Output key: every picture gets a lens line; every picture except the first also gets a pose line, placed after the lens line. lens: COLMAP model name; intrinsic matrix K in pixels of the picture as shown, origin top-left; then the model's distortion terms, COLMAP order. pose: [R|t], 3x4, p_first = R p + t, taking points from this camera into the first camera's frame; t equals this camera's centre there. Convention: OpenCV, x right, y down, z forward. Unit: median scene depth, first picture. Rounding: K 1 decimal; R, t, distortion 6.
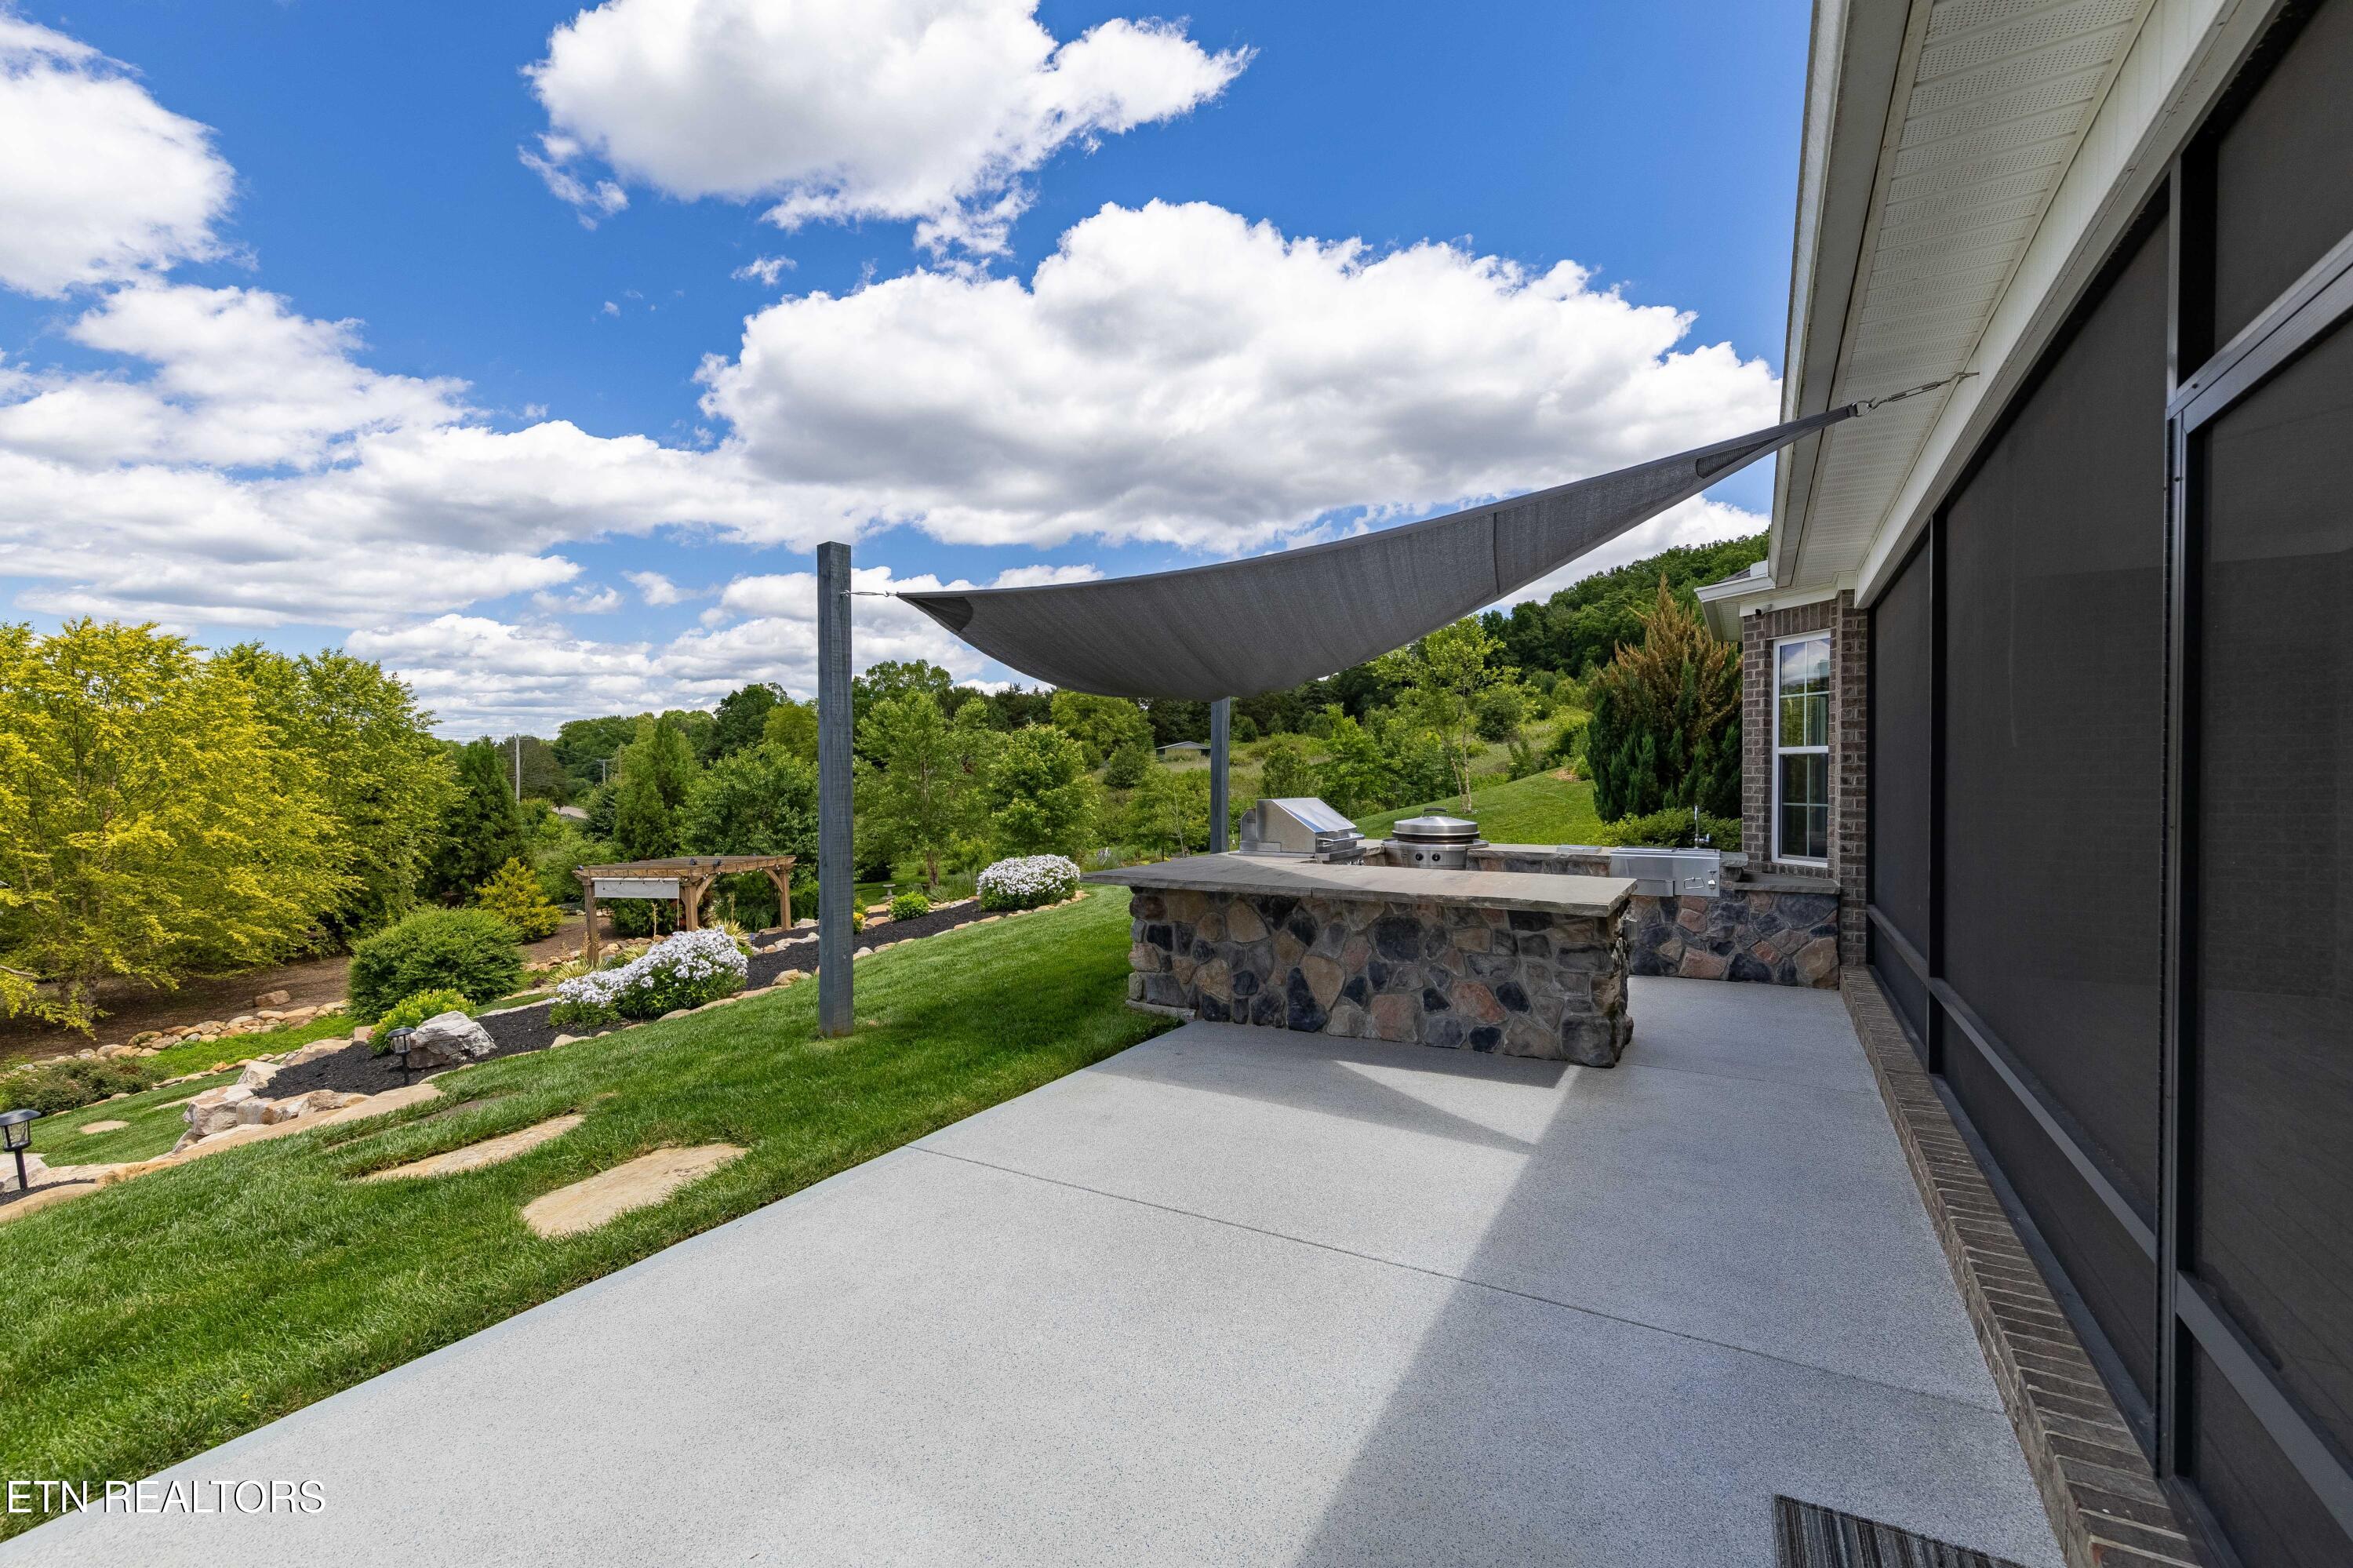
lens RADIAL K [[985.2, 0, 1176.5], [0, 985.2, 784.0], [0, 0, 1]] dist [-0.000260, 0.000049]
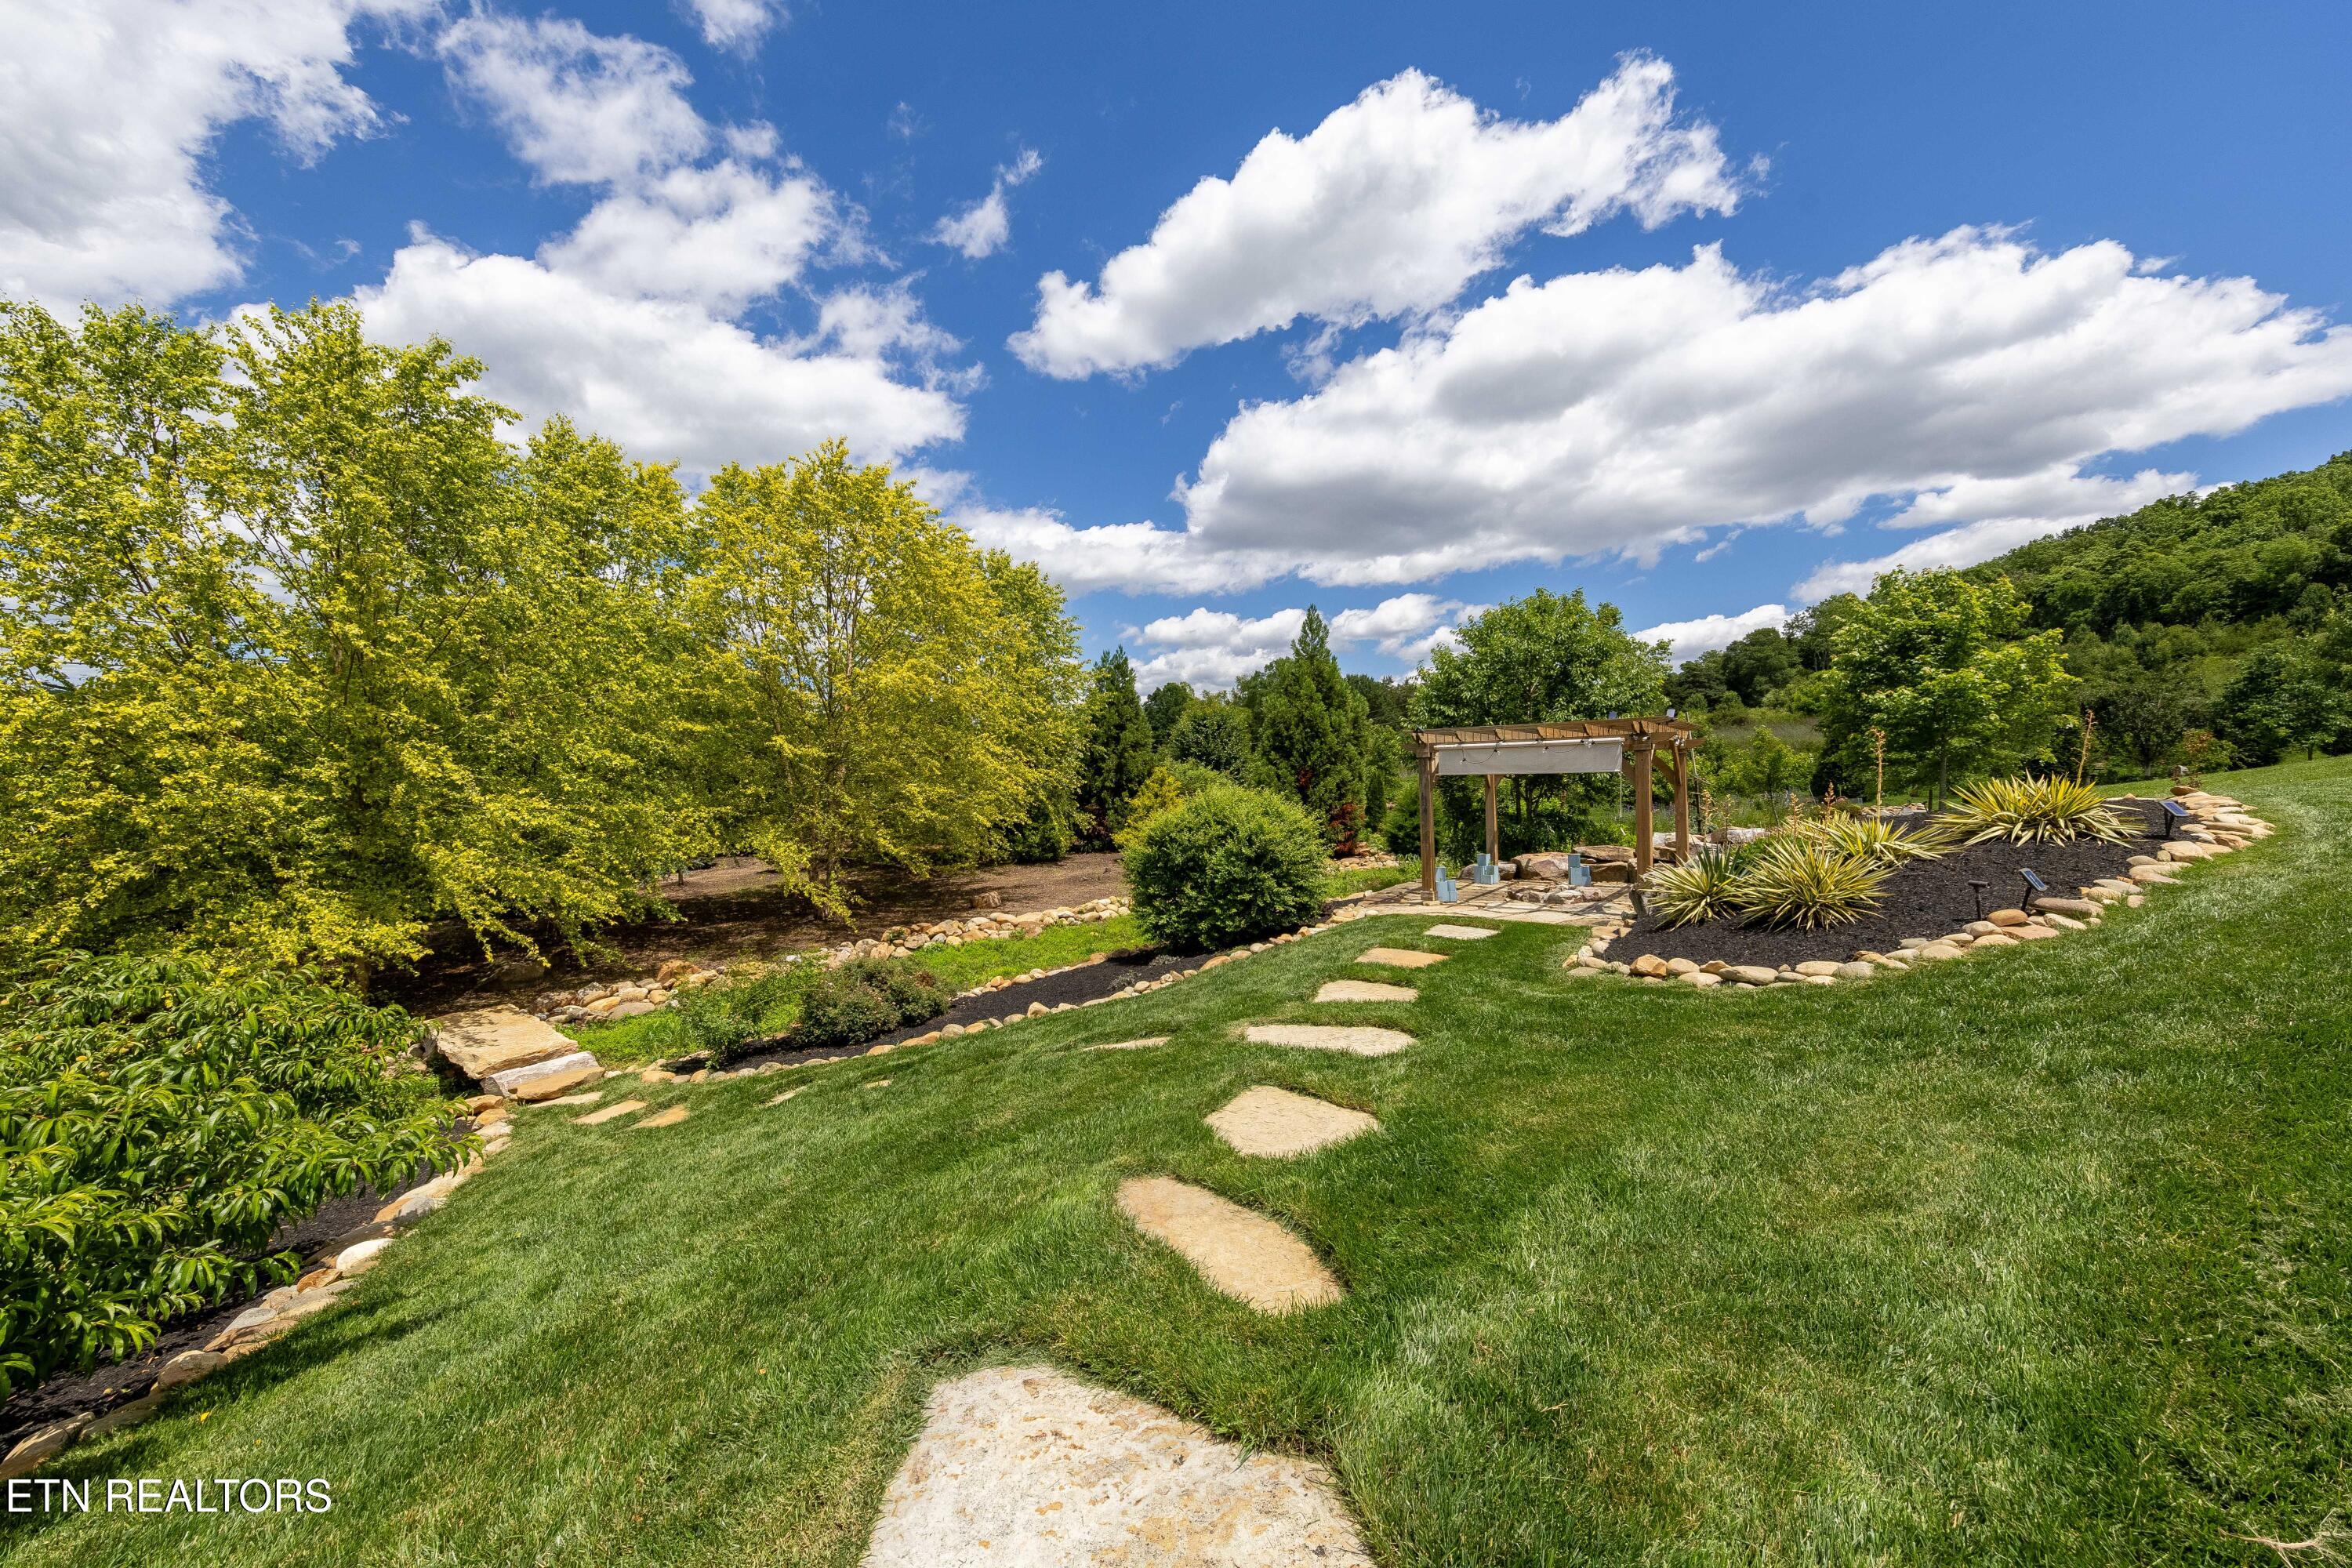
lens RADIAL K [[742.9, 0, 1114.0], [0, 742.9, 784.1], [0, 0, 1]] dist [0.000092, 0.000004]
pose [[0.931967, 0.005734, -0.362499, -0.662939], [-0.009889, 0.999905, -0.009606, 0.138716], [0.362409, 0.012537, 0.931935, 0.493780]]
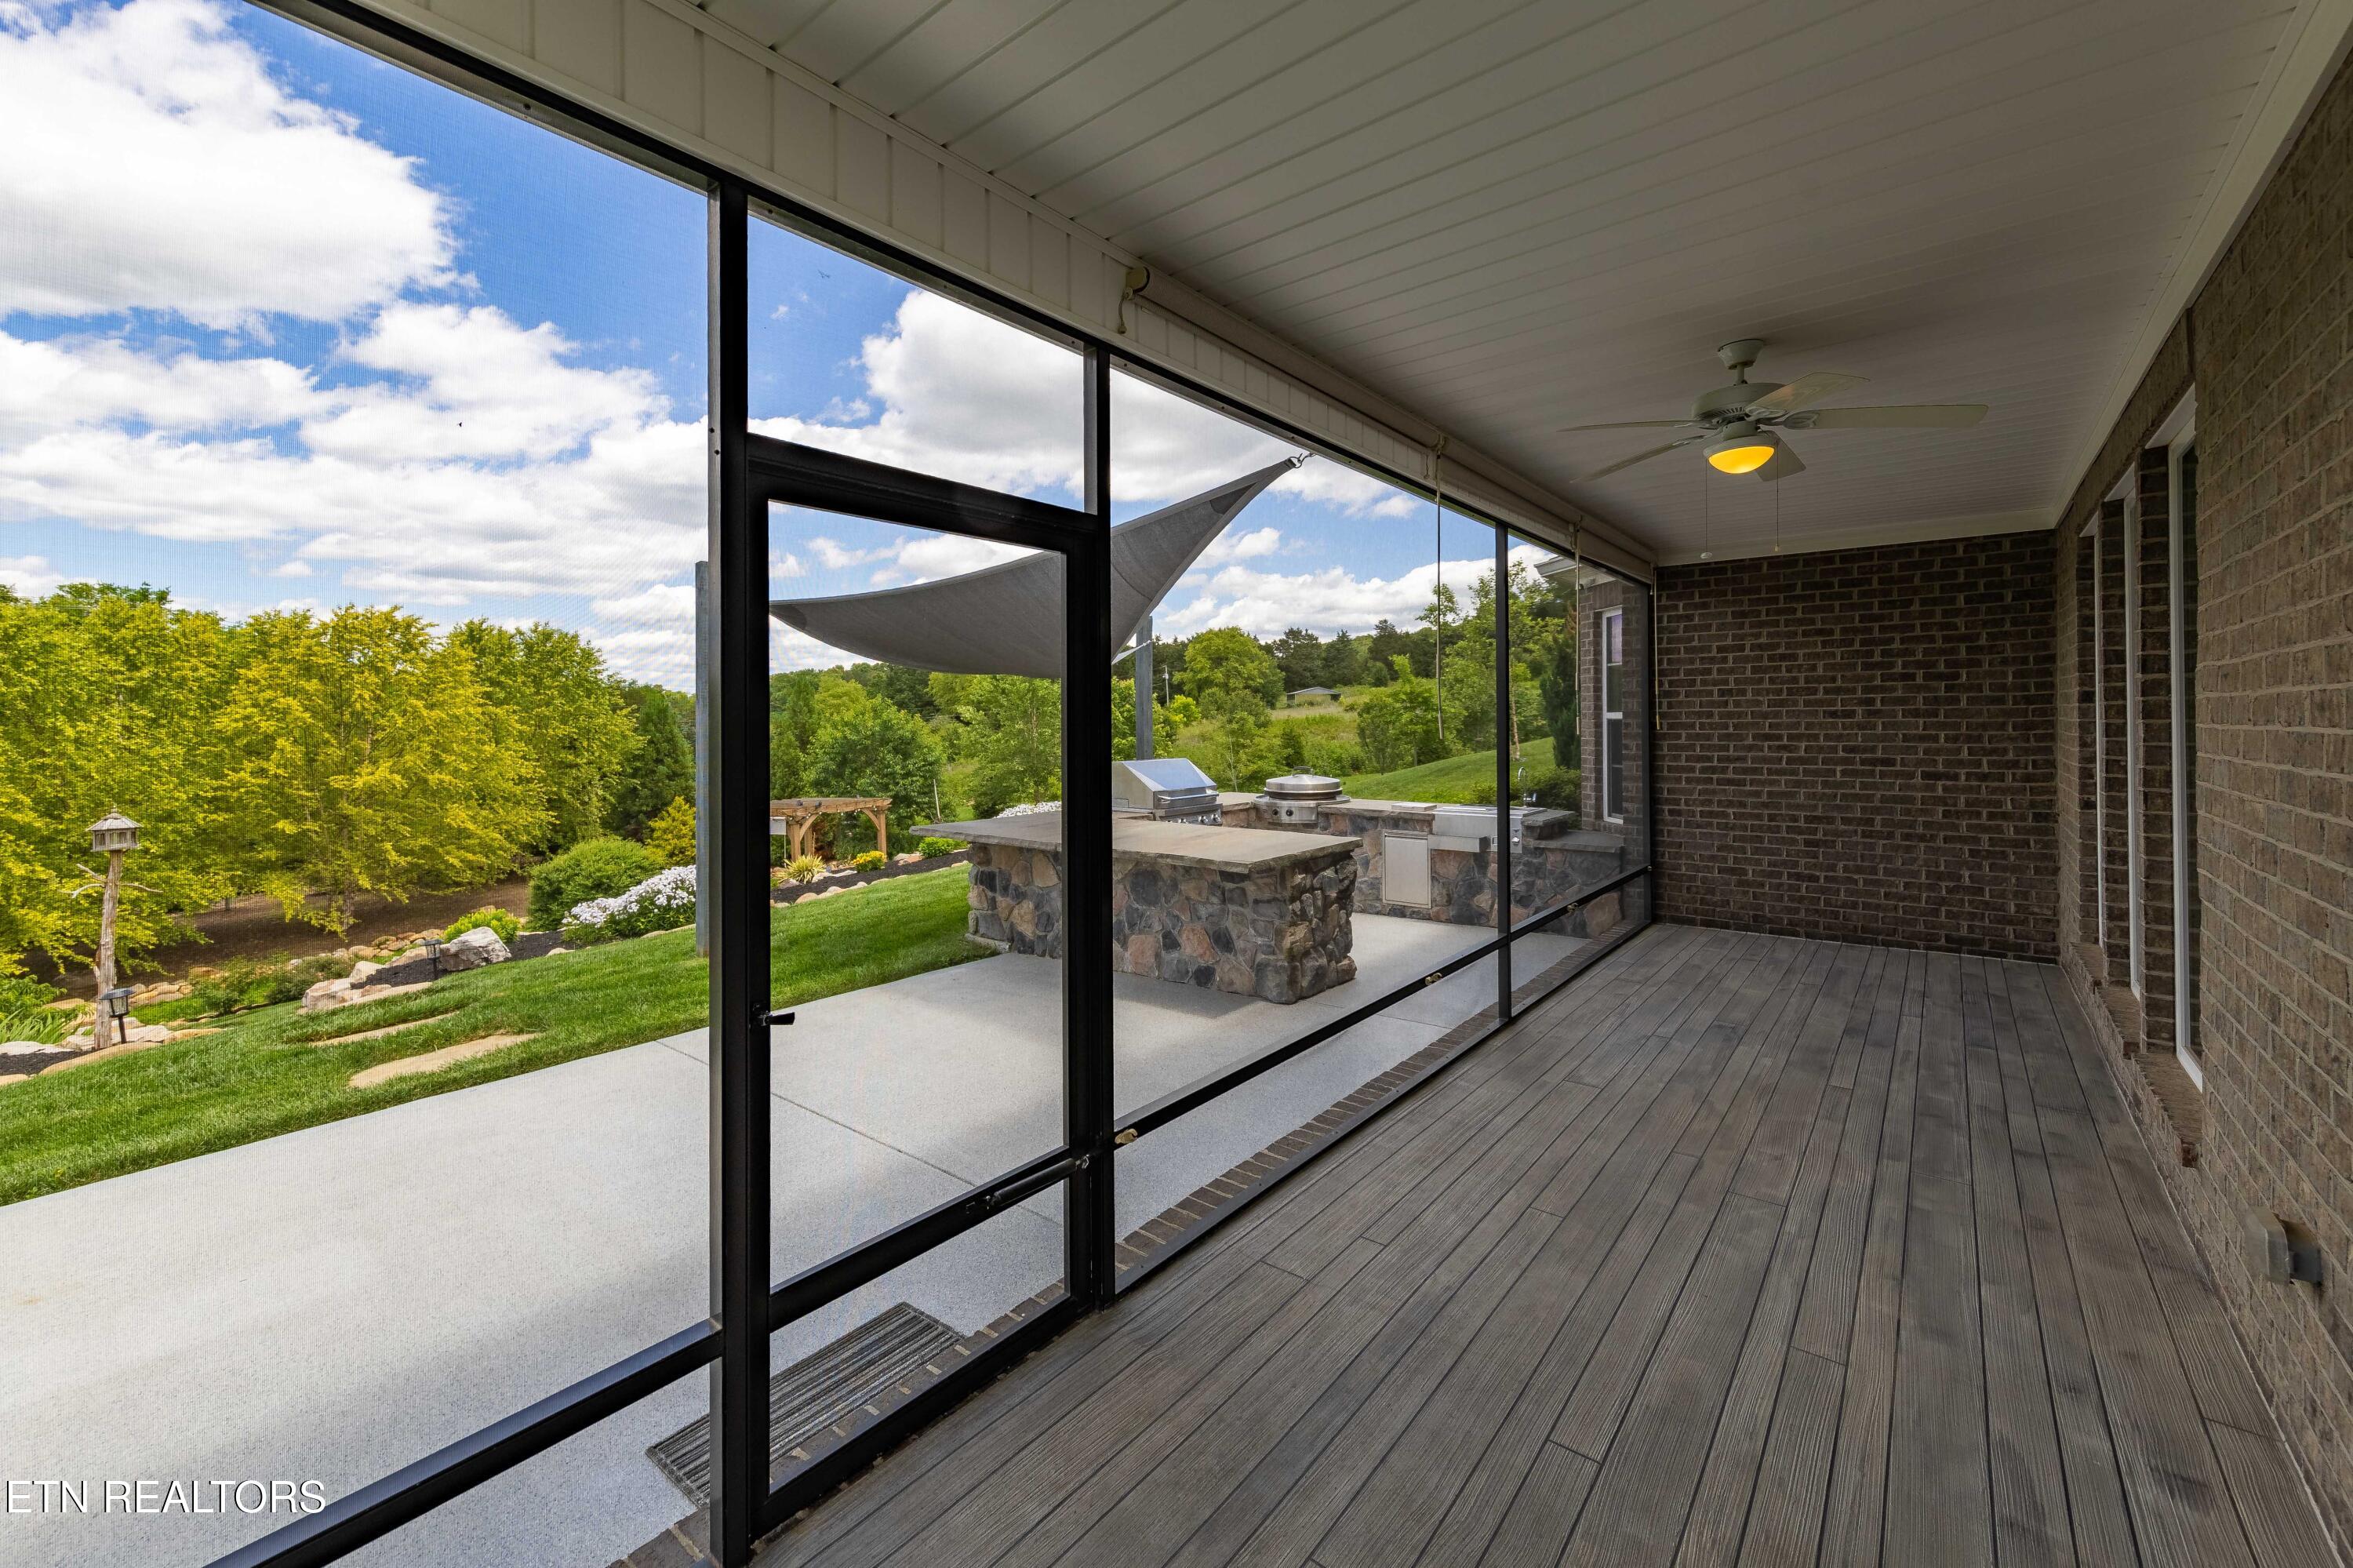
lens RADIAL K [[942.9, 0, 1199.9], [0, 942.9, 713.3], [0, 0, 1]] dist [-0.001327, 0.000082]
pose [[0.989559, -0.005065, -0.144036, 0.145671], [0.003190, 0.999907, -0.013249, -0.010920], [0.144090, 0.012651, 0.989484, -0.031334]]
